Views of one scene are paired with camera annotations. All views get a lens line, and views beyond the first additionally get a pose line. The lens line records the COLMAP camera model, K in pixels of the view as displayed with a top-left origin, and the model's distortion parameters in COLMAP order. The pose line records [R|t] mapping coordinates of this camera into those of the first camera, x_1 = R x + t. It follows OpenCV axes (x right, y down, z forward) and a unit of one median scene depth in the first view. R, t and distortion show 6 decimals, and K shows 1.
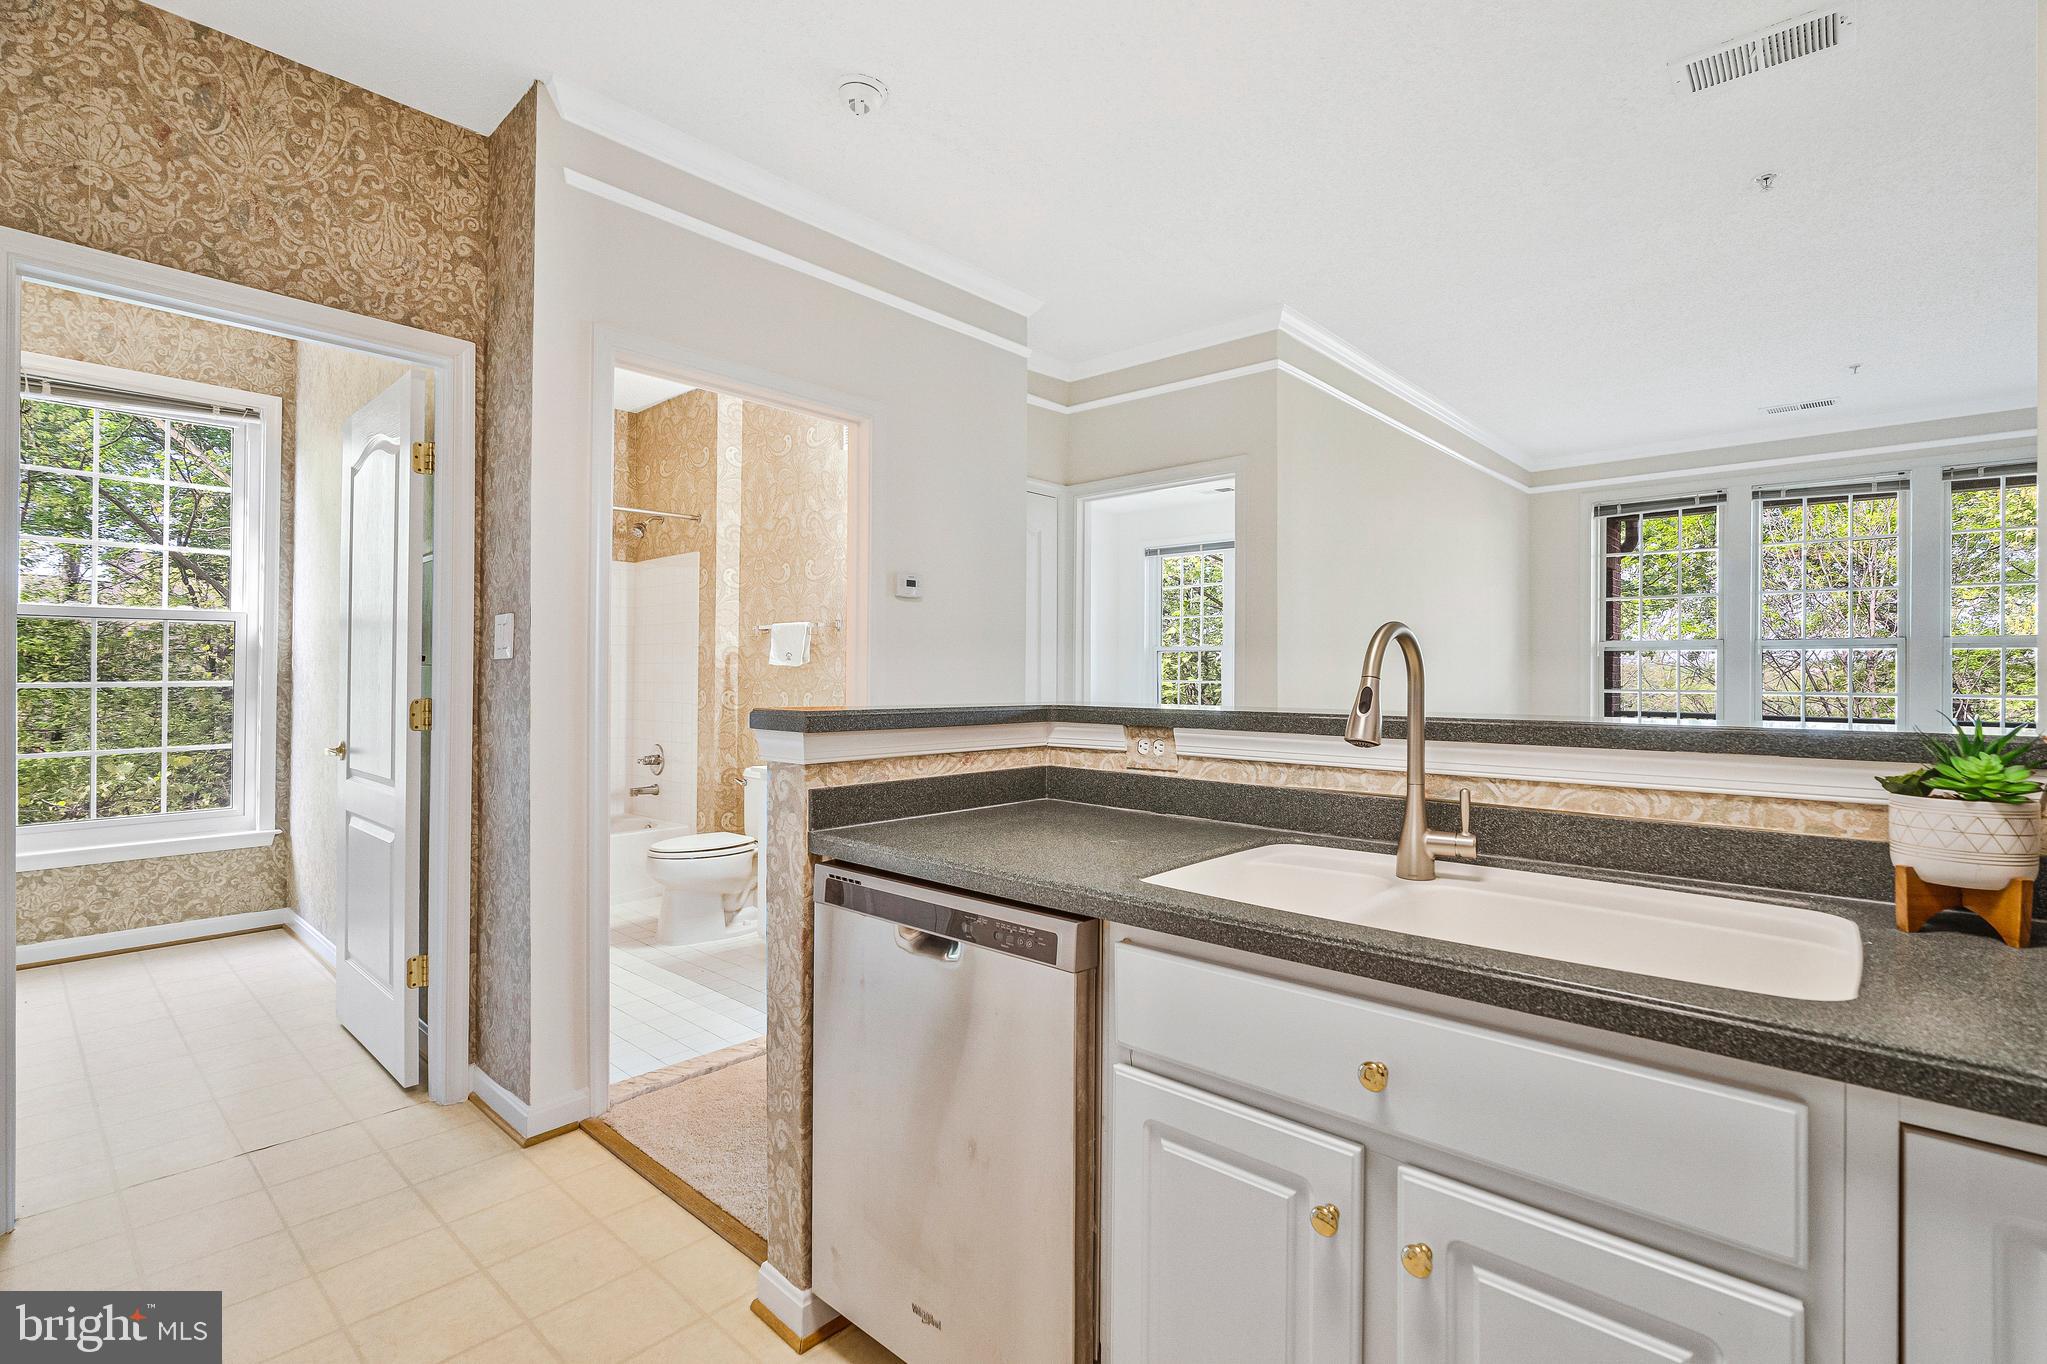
lens RADIAL K [[948.2, 0, 1036.9], [0, 948.2, 670.8], [0, 0, 1]] dist [-0.009202, -0.000051]
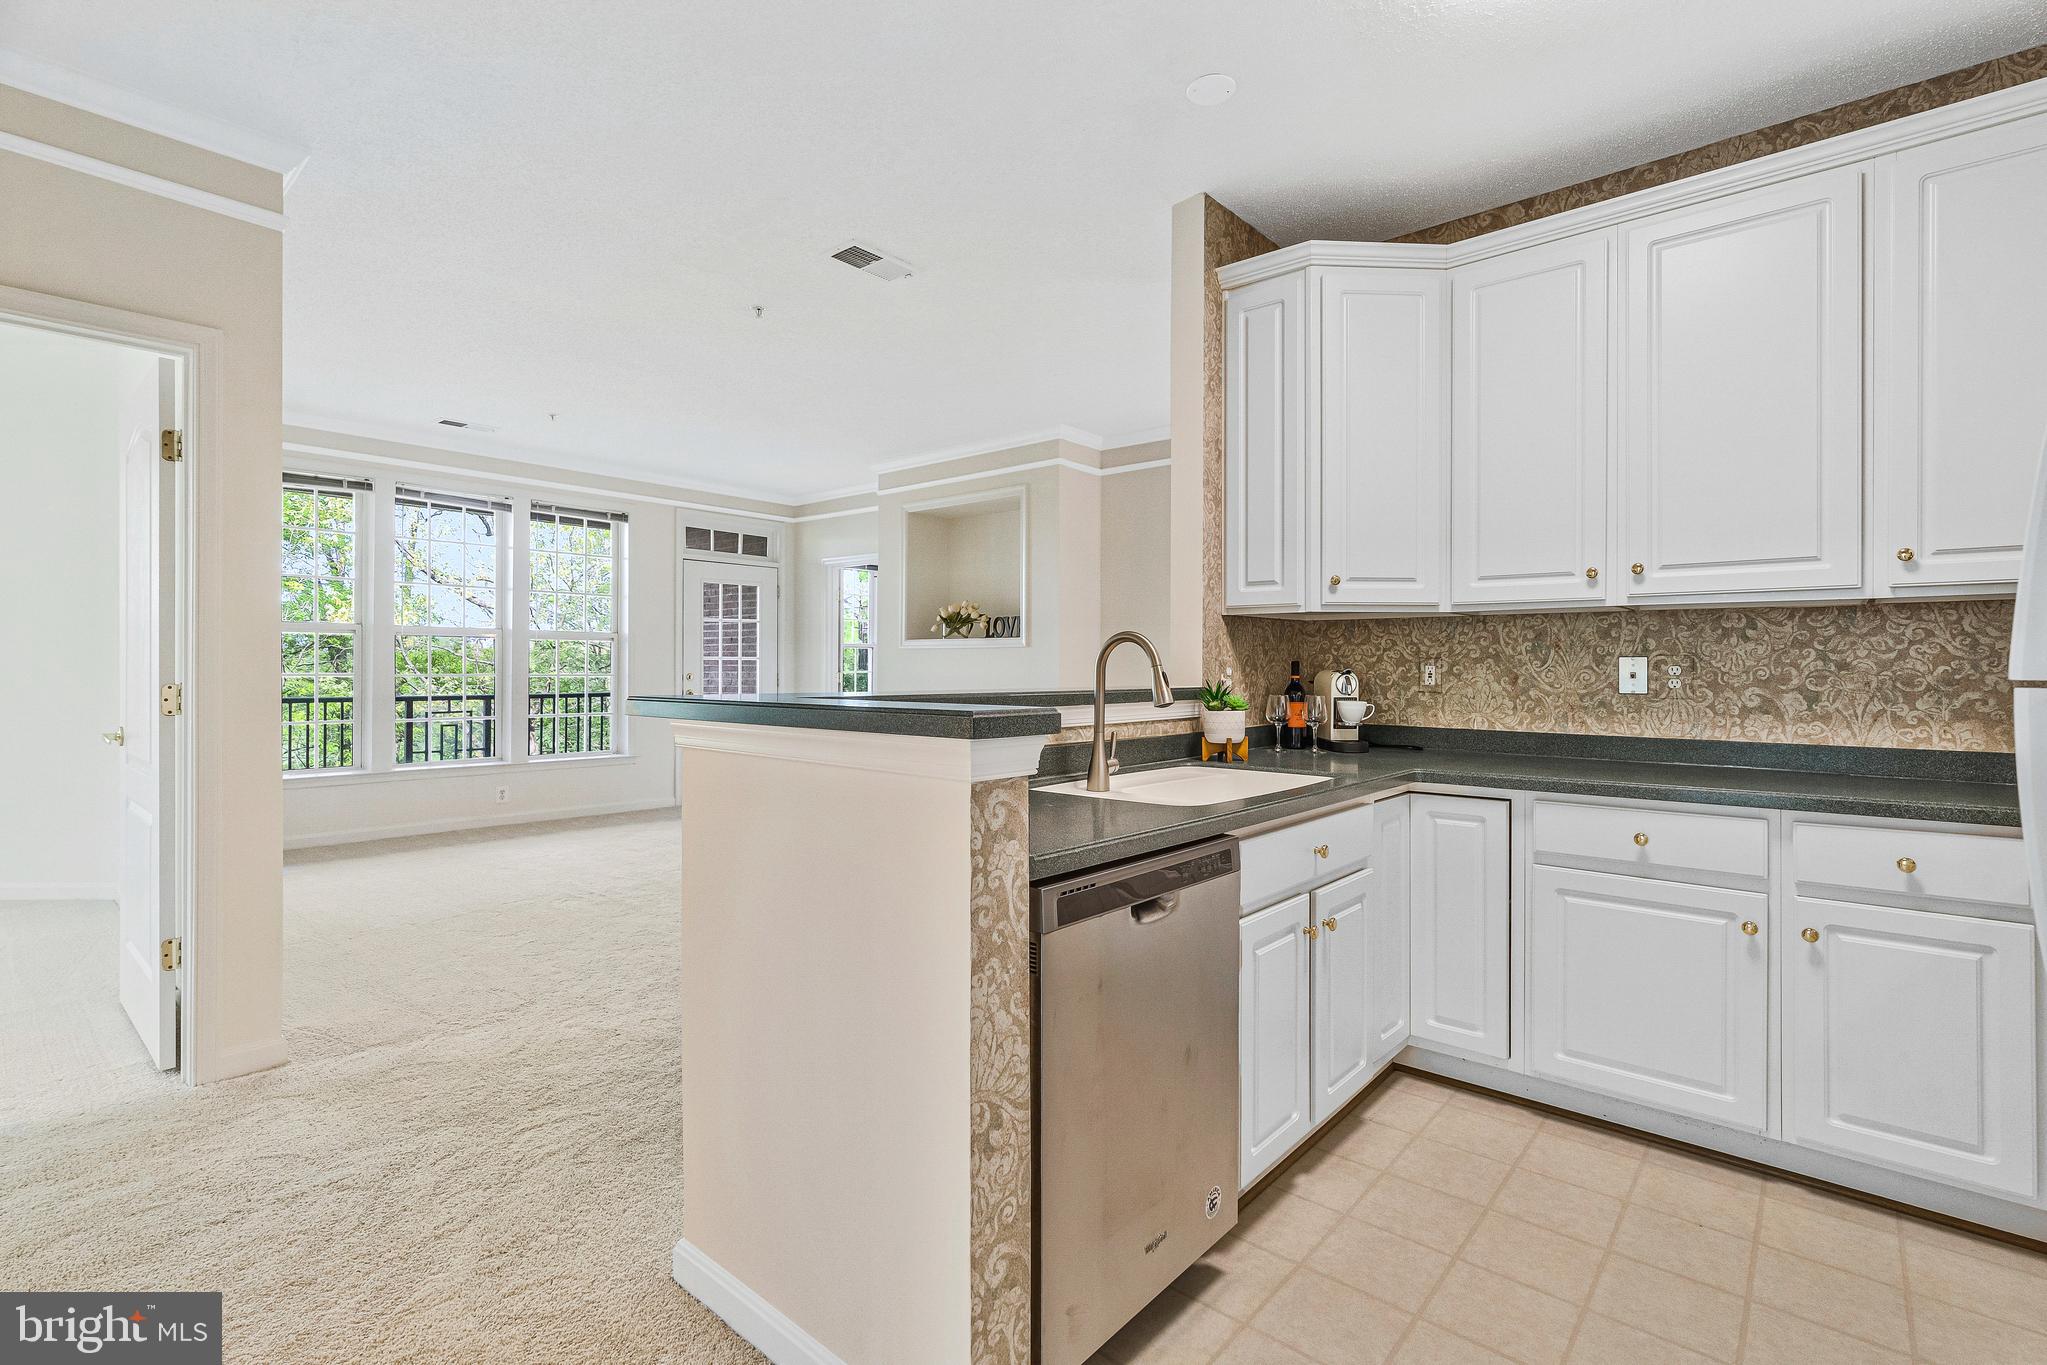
lens RADIAL K [[948.2, 0, 1022.4], [0, 948.2, 651.3], [0, 0, 1]] dist [-0.009202, -0.000051]
pose [[-0.011987, 0.009674, 0.999881, -1.038584], [-0.010156, 0.999900, -0.009796, 0.000088], [-0.999877, -0.010272, -0.011888, 0.991823]]
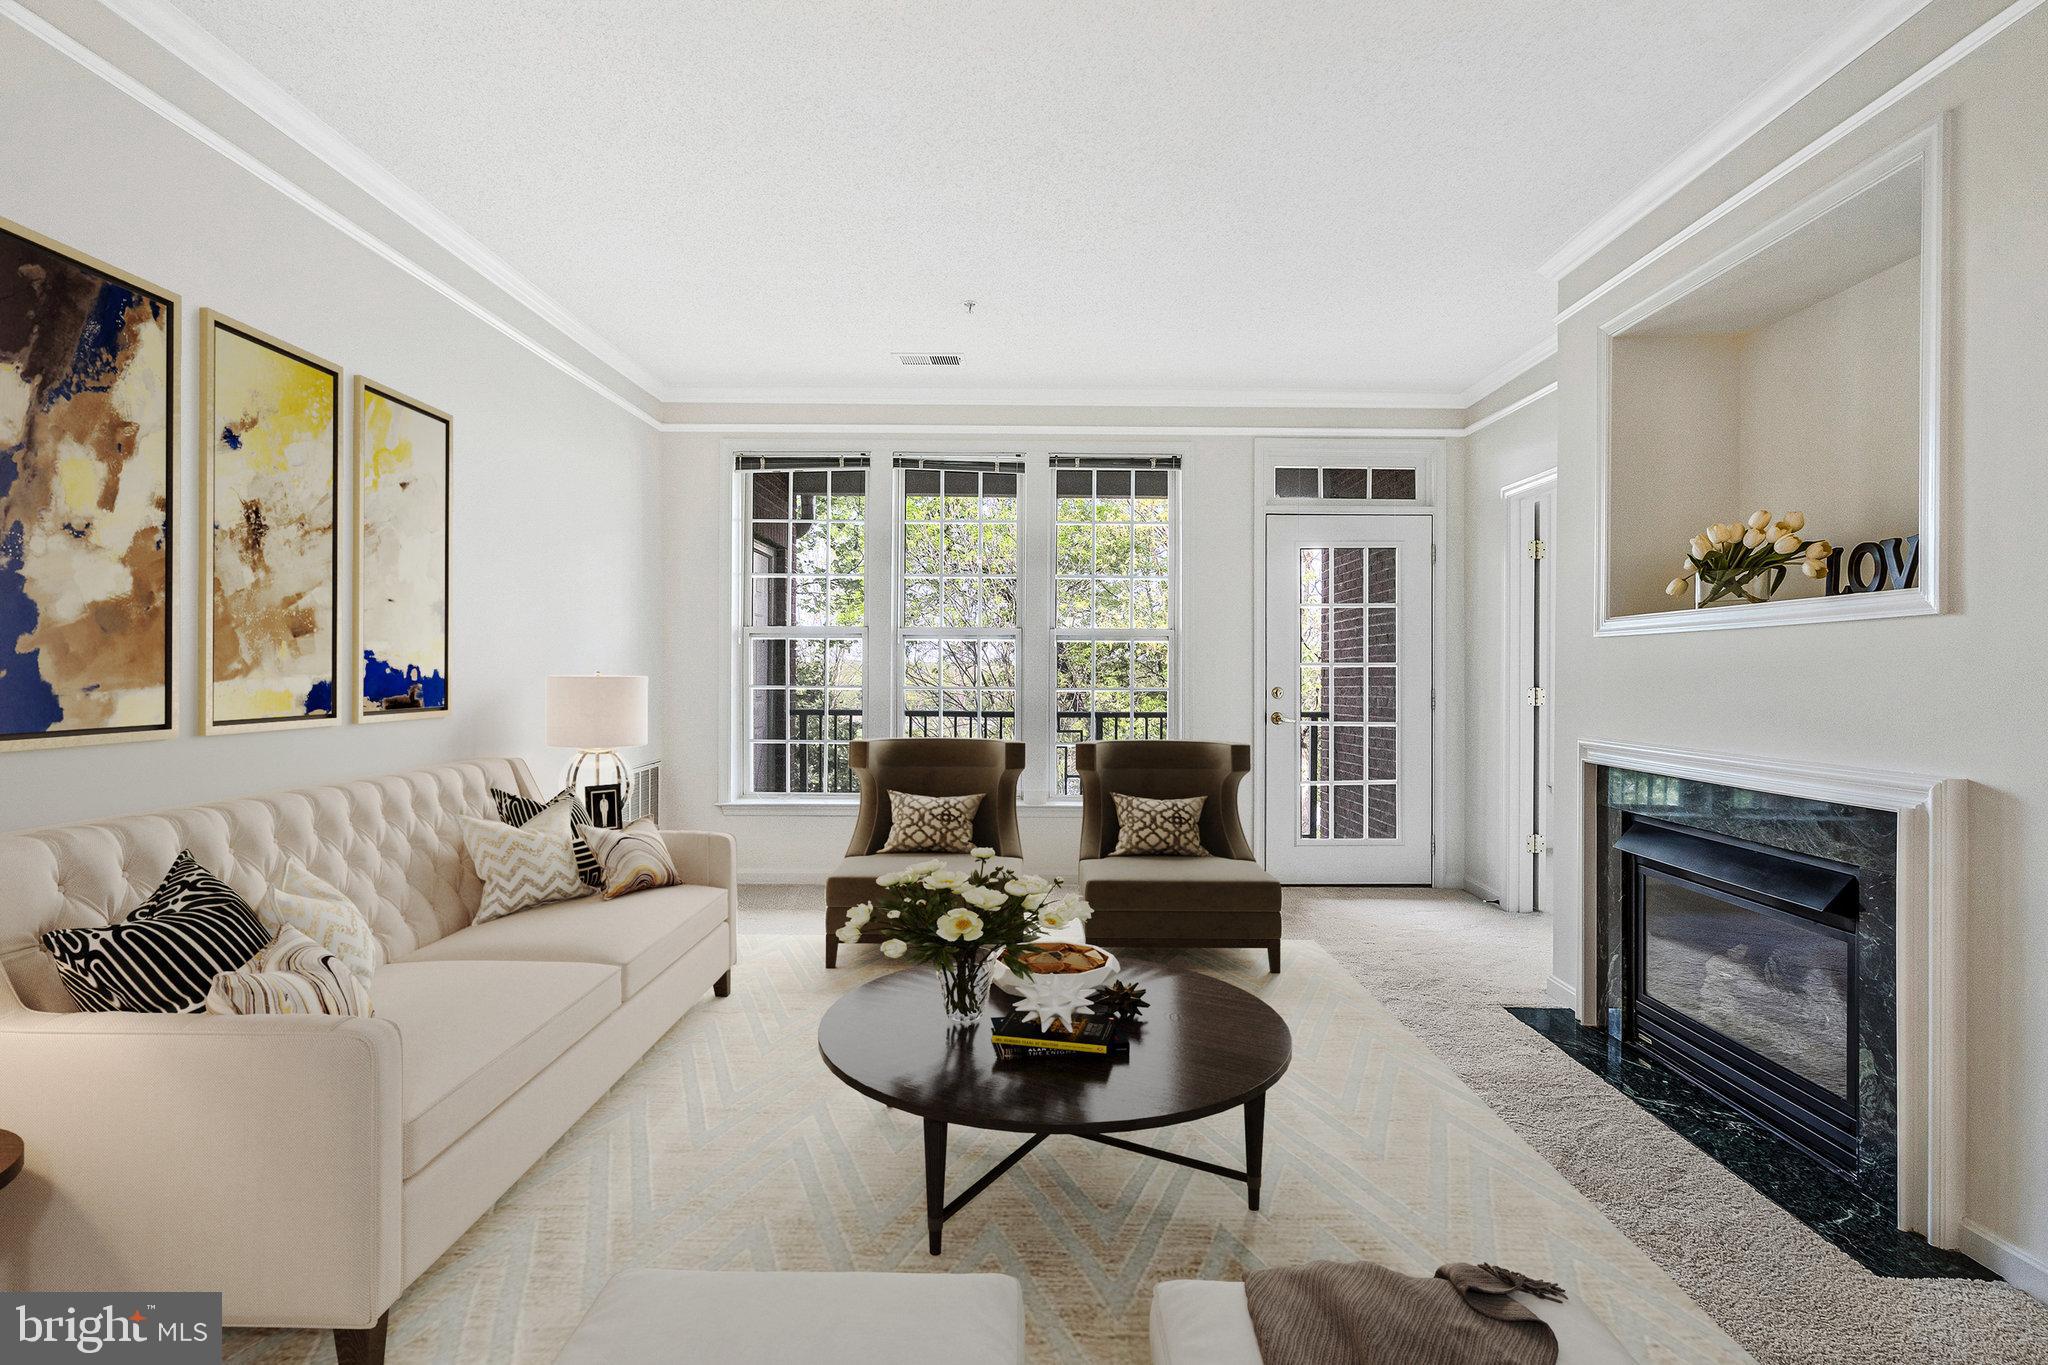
lens RADIAL K [[948.6, 0, 1023.1], [0, 948.6, 673.6], [0, 0, 1]] dist [-0.009202, -0.000051]
pose [[0.748137, -0.000030, 0.663544, 0.856949], [-0.006053, 0.999958, 0.006870, 0.019746], [-0.663517, -0.009156, 0.748105, 0.825169]]
